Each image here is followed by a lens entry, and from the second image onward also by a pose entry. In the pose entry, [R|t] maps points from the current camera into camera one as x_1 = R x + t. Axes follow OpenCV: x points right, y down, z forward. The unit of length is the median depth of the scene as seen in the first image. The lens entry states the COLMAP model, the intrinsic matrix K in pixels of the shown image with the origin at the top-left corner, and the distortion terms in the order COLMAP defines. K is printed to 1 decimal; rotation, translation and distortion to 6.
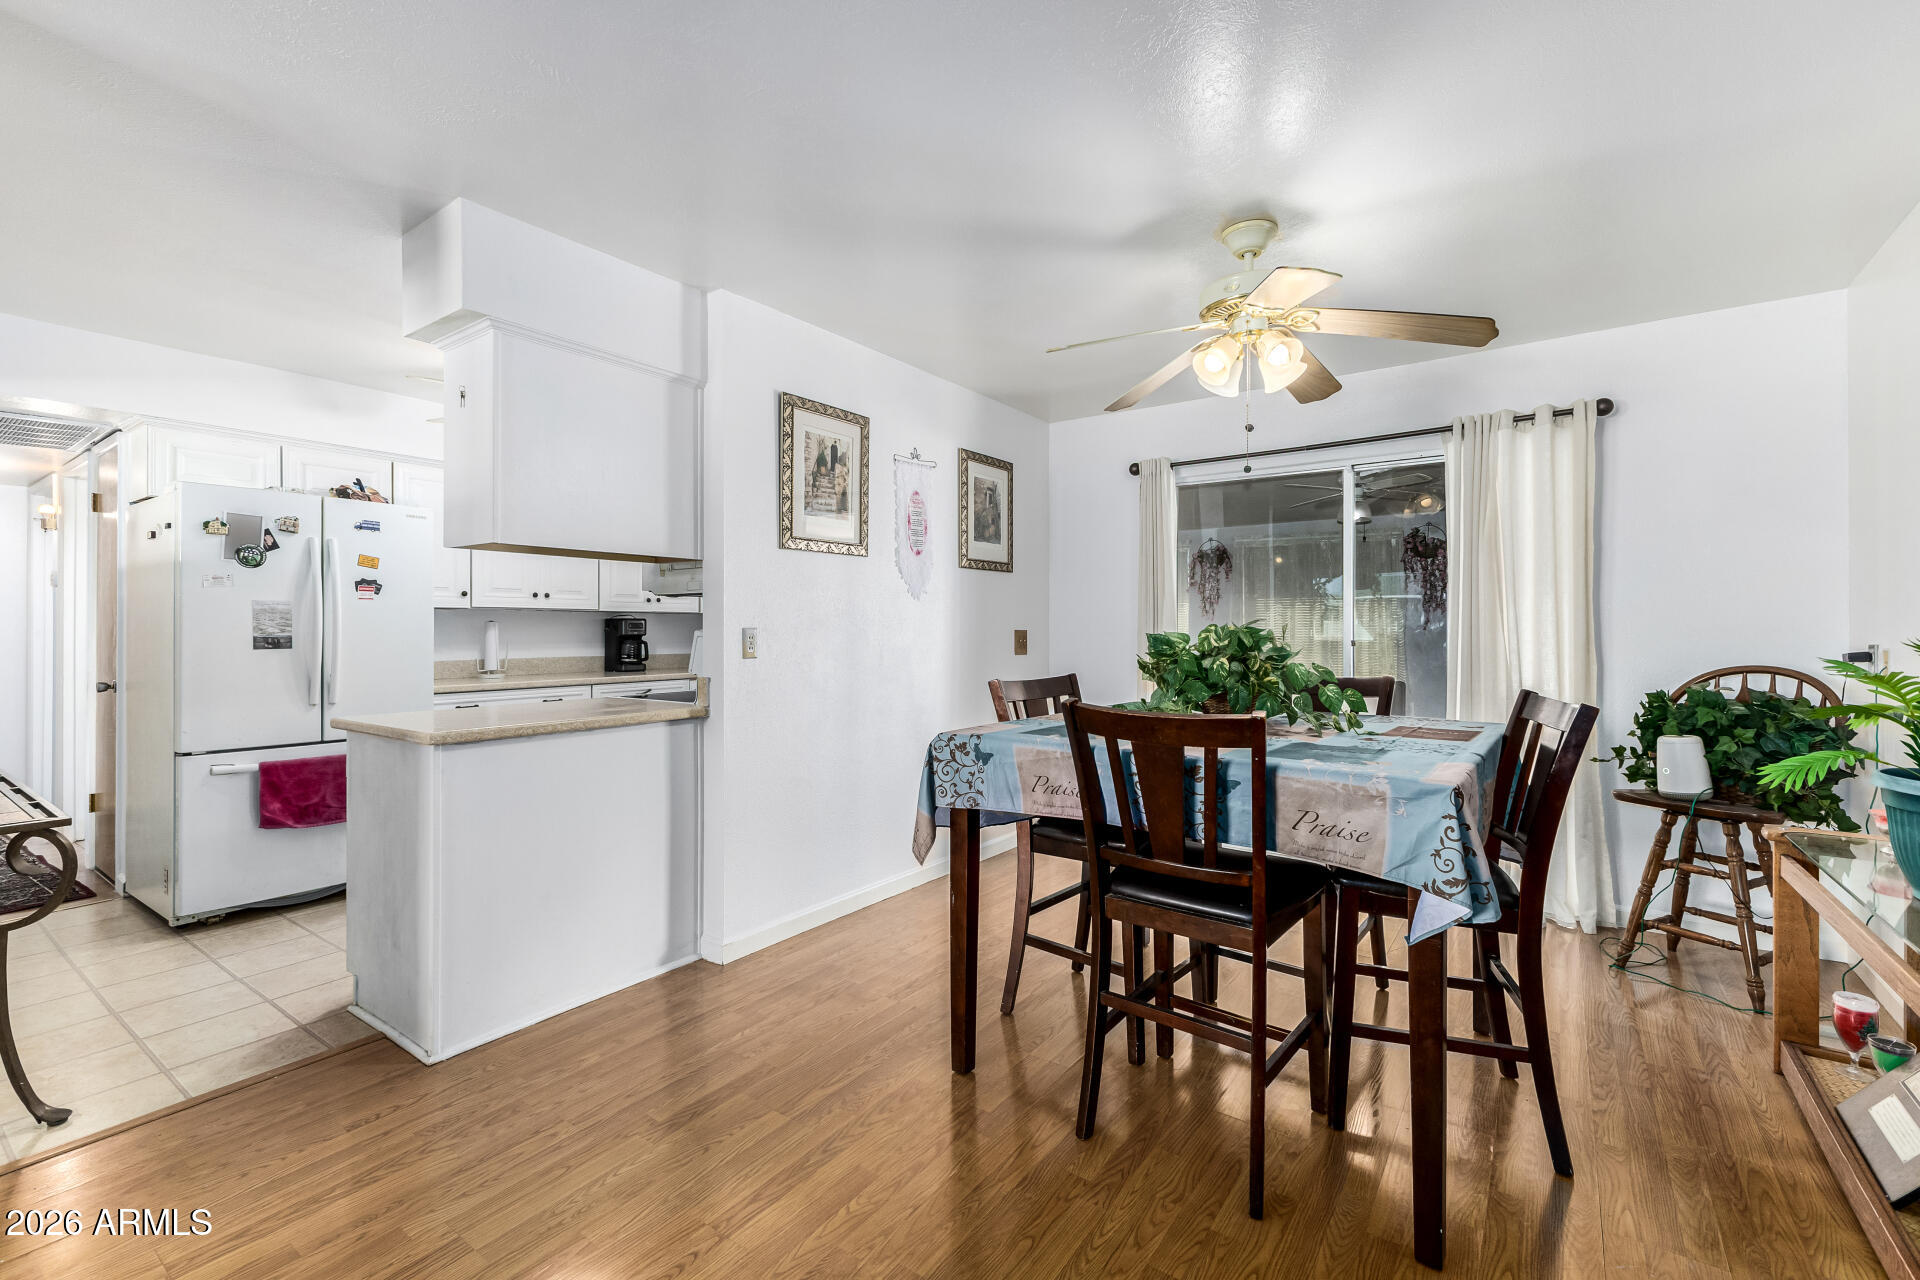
lens RADIAL K [[832.6, 0, 954.4], [0, 832.6, 627.6], [0, 0, 1]] dist [0.010699, -0.000096]
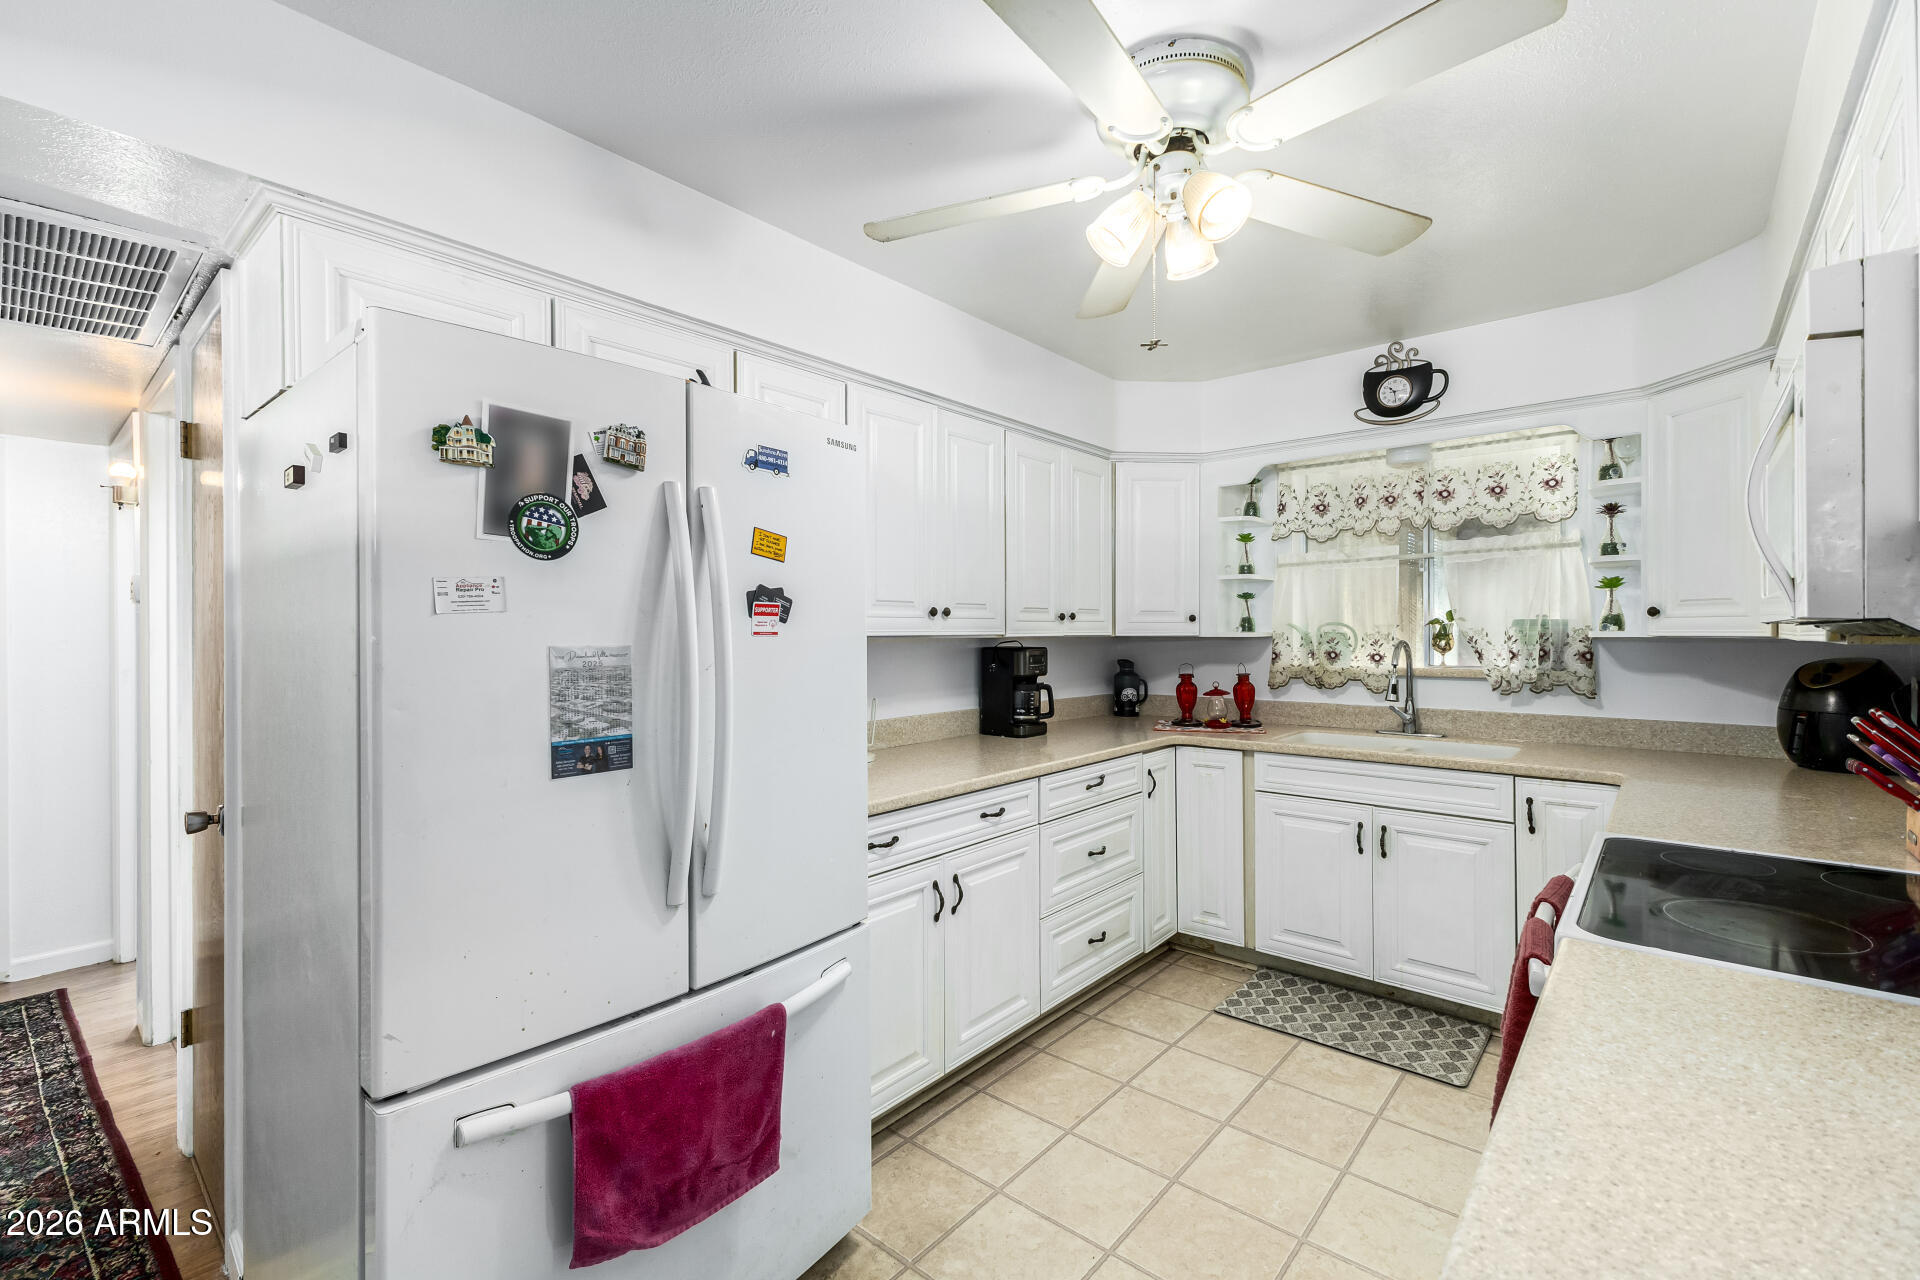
lens RADIAL K [[832.6, 0, 961.6], [0, 832.6, 634.5], [0, 0, 1]] dist [0.010699, -0.000096]
pose [[0.996720, -0.004213, -0.080817, -0.601976], [0.004766, 0.999967, 0.006648, -0.038113], [0.080787, -0.007012, 0.996707, 0.623060]]
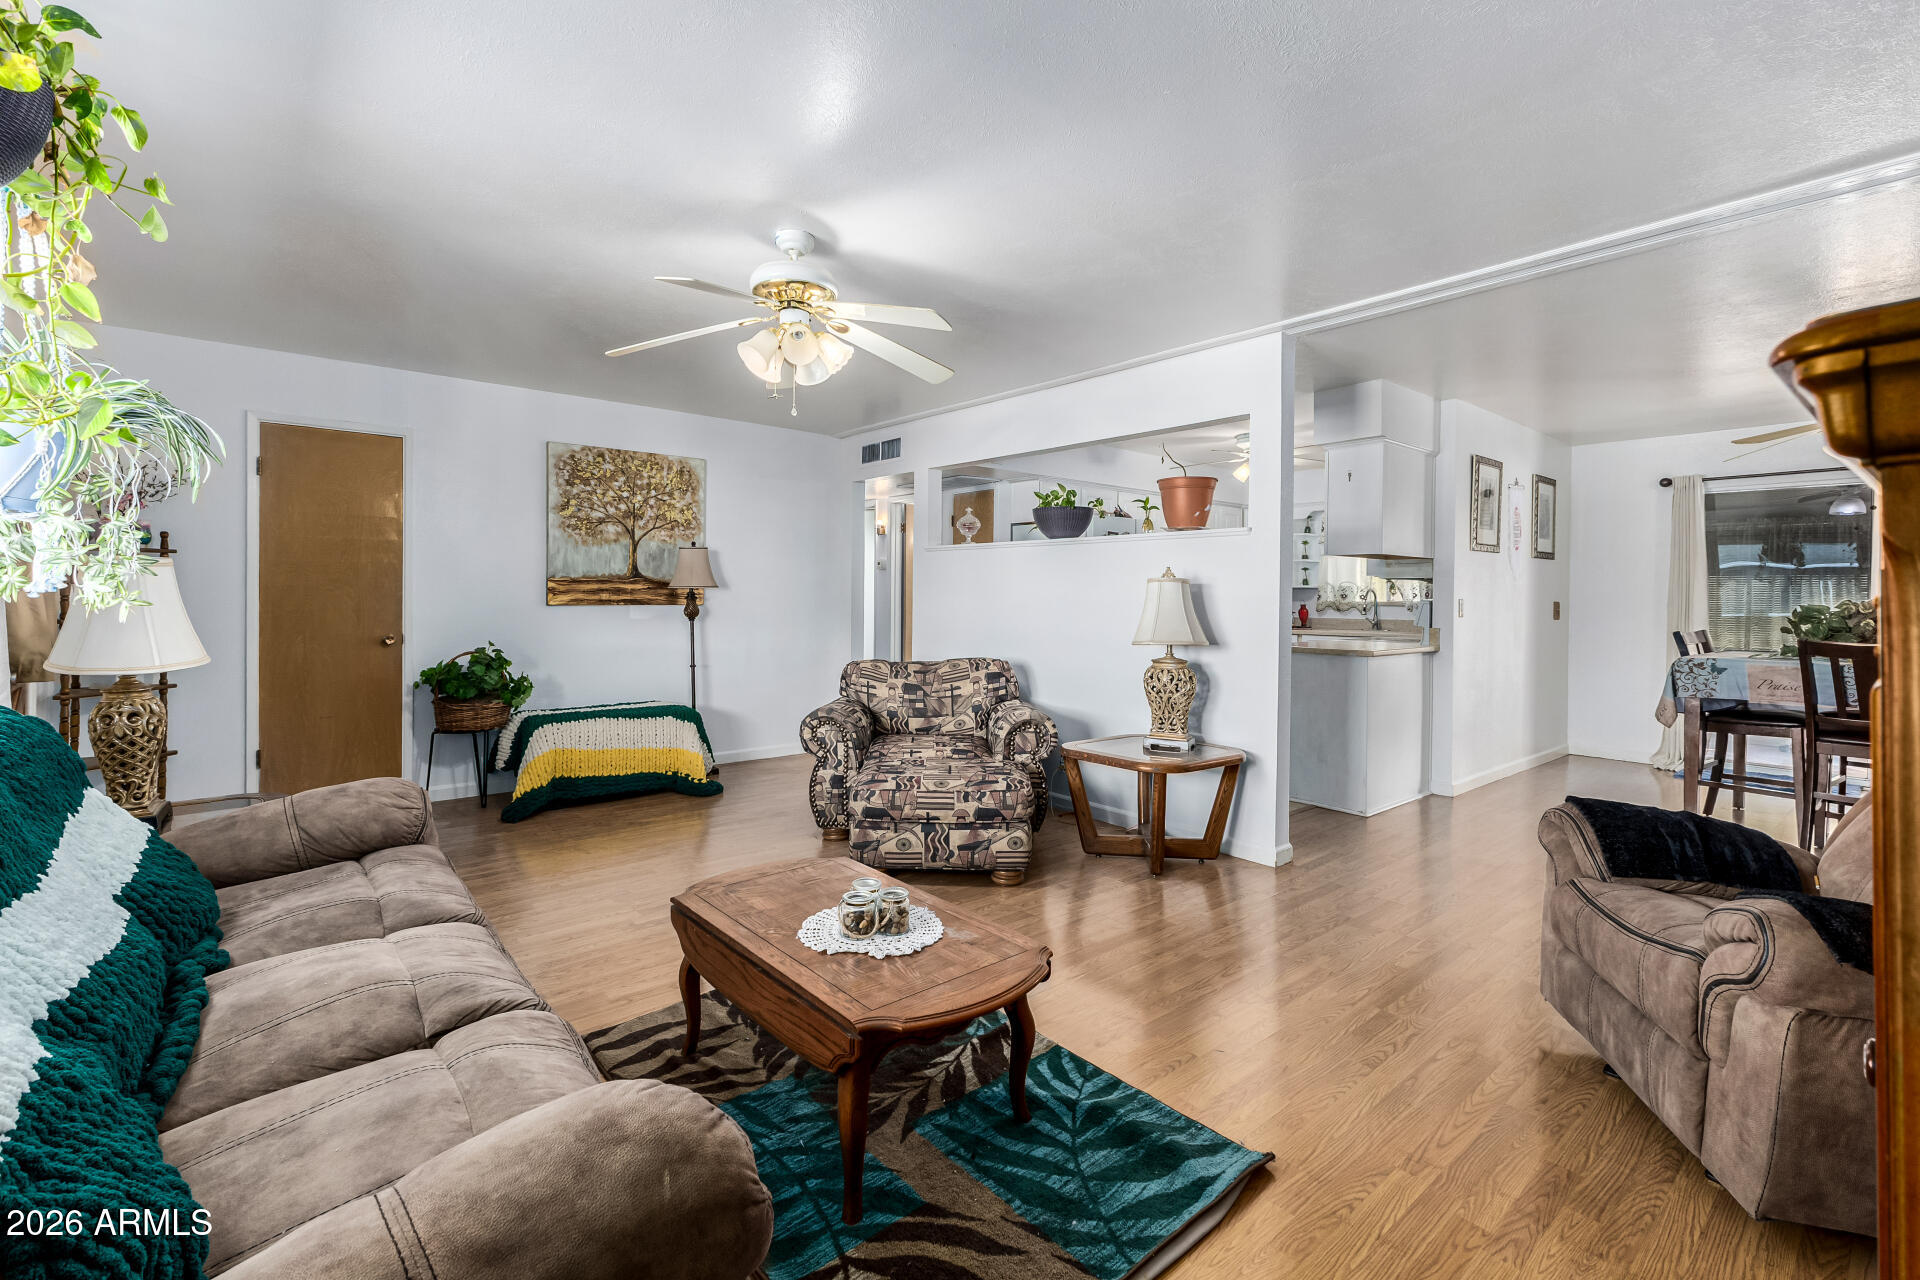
lens RADIAL K [[832.6, 0, 955.9], [0, 832.6, 597.4], [0, 0, 1]] dist [0.010699, -0.000096]
pose [[0.968514, 0.008659, -0.248808, -0.688164], [-0.008512, 0.999962, 0.001666, 0.002967], [0.248813, 0.000504, 0.968551, -0.740453]]
